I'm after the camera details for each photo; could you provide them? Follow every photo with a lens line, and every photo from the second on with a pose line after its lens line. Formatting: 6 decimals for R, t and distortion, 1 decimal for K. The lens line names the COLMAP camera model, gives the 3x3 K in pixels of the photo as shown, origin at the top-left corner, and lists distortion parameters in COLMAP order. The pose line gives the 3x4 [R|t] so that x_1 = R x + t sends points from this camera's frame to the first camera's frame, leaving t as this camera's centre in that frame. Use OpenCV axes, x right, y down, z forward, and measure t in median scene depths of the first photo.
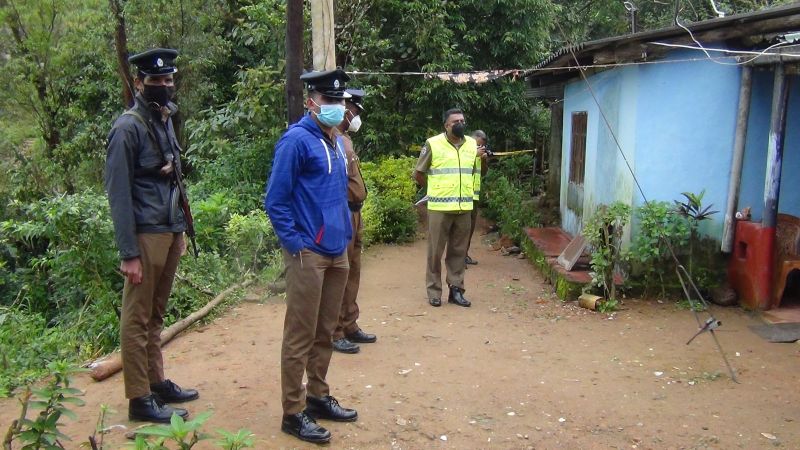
lens RADIAL K [[787.6, 0, 407.6], [0, 787.6, 229.5], [0, 0, 1]] dist [0.012556, 0.000000]
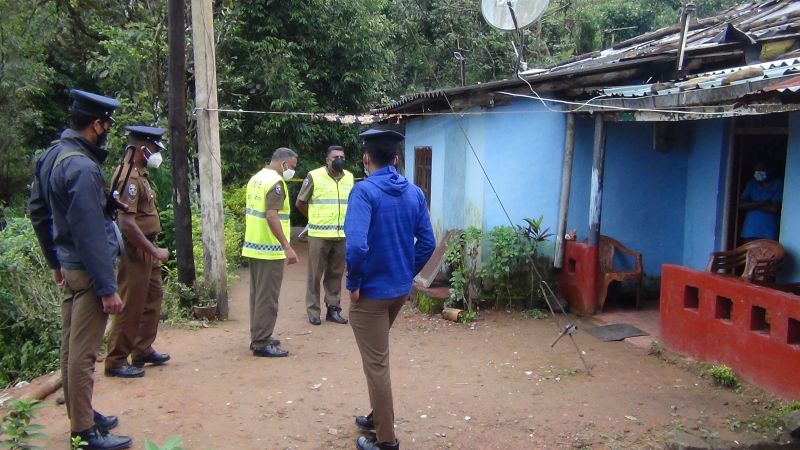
lens RADIAL K [[732.4, 0, 405.7], [0, 732.4, 229.0], [0, 0, 1]] dist [0.014513, 0.000000]
pose [[0.969534, -0.016511, 0.244399, -0.093815], [0.023191, 0.999431, -0.024480, -0.008028], [-0.243856, 0.029402, 0.969366, -0.021526]]
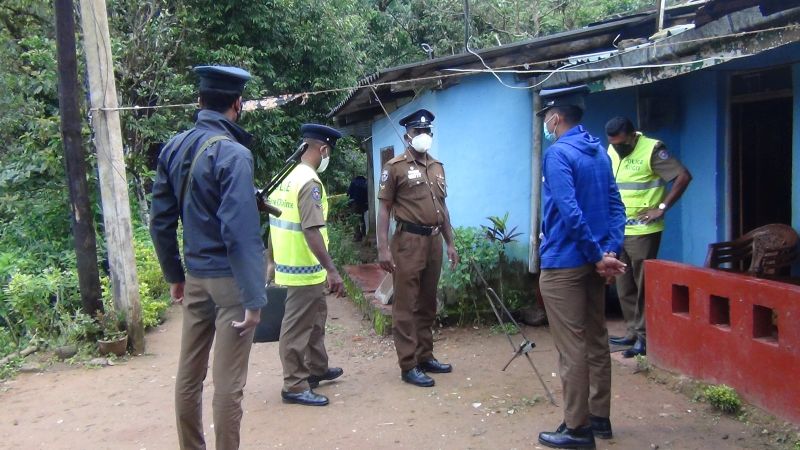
lens RADIAL K [[732.4, 0, 403.0], [0, 732.4, 226.2], [0, 0, 1]] dist [0.014513, 0.000000]
pose [[0.975526, -0.063352, 0.210560, 0.045789], [0.077021, 0.995378, -0.057356, 0.010472], [-0.205953, 0.072170, 0.975897, 0.112287]]
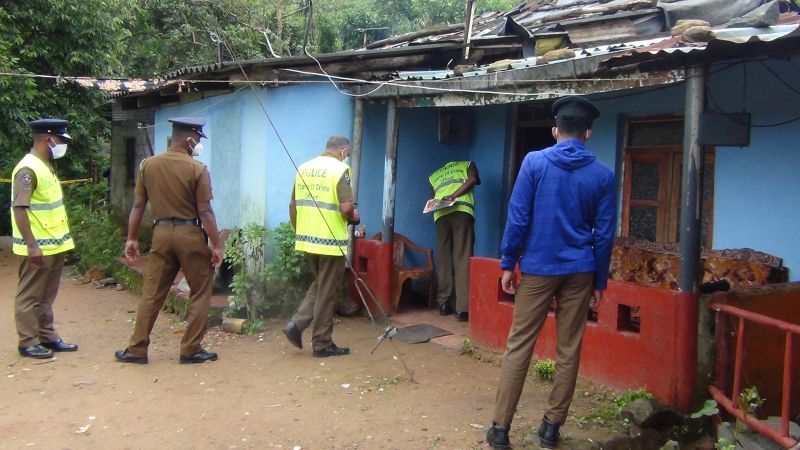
lens RADIAL K [[732.4, 0, 400.0], [0, 732.4, 246.1], [0, 0, 1]] dist [0.014513, 0.000000]
pose [[0.822676, -0.041073, 0.567025, -0.116296], [0.051061, 0.998694, -0.001741, 0.004758], [-0.566213, 0.030385, 0.823699, 0.124625]]
